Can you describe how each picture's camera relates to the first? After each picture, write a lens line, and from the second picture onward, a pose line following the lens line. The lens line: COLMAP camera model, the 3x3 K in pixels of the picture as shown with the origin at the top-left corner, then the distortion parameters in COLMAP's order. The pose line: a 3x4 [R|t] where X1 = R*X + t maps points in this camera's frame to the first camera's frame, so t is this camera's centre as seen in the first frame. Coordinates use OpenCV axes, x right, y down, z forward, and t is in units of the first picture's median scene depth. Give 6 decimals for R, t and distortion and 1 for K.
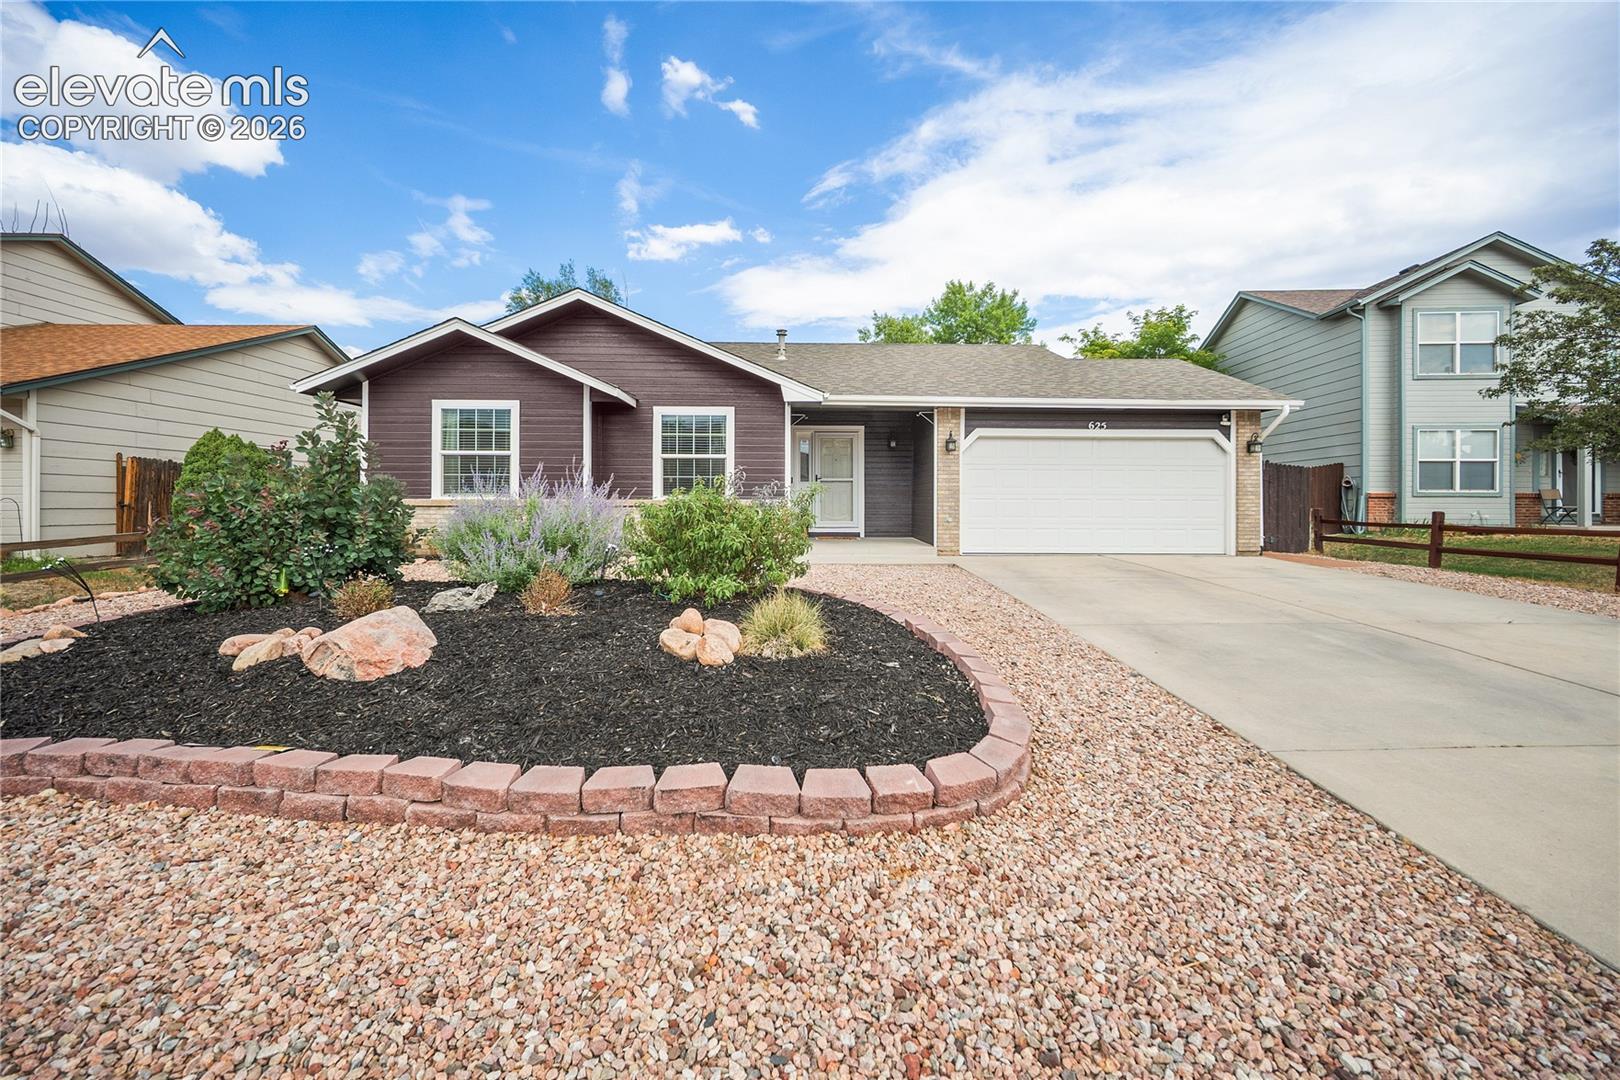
lens RADIAL K [[642.0, 0, 811.4], [0, 642.0, 527.8], [0, 0, 1]] dist [-0.000206, -0.000248]
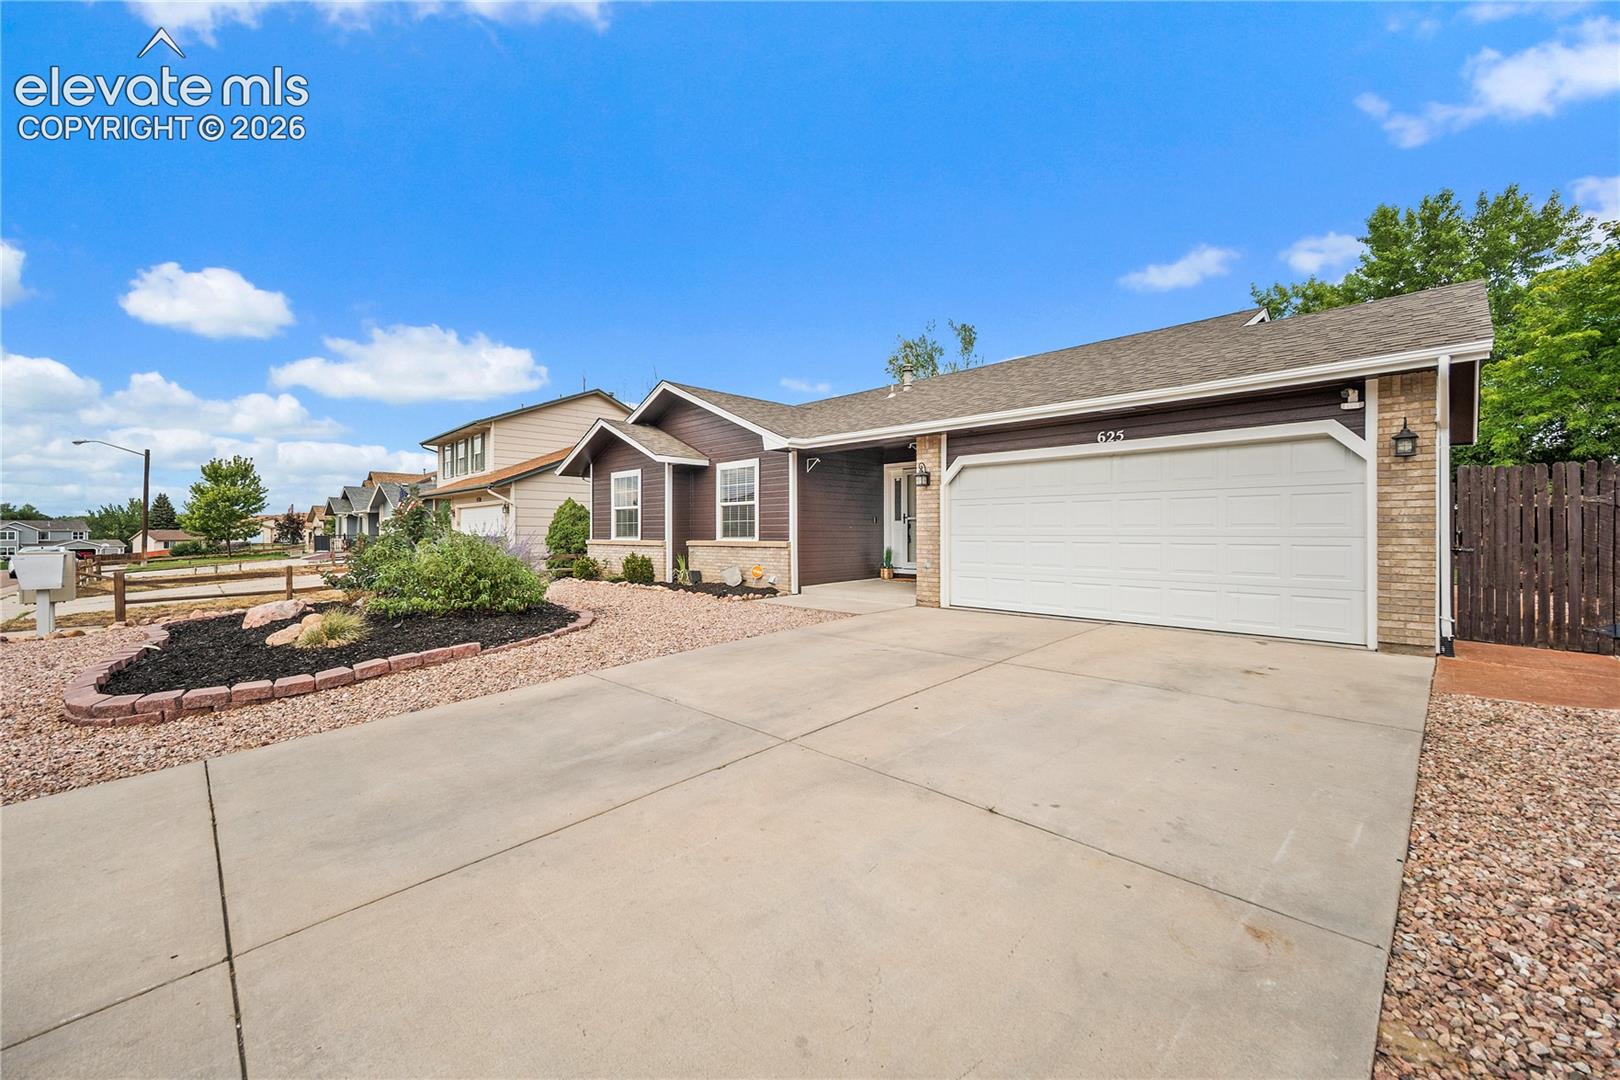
lens RADIAL K [[647.8, 0, 810.0], [0, 647.8, 540.0], [0, 0, 1]] dist [-0.000682, 0.000025]
pose [[0.689303, 0.002216, -0.724470, 0.730875], [-0.030427, 0.999202, -0.025894, -0.019461], [0.723834, 0.039892, 0.688820, 0.289558]]
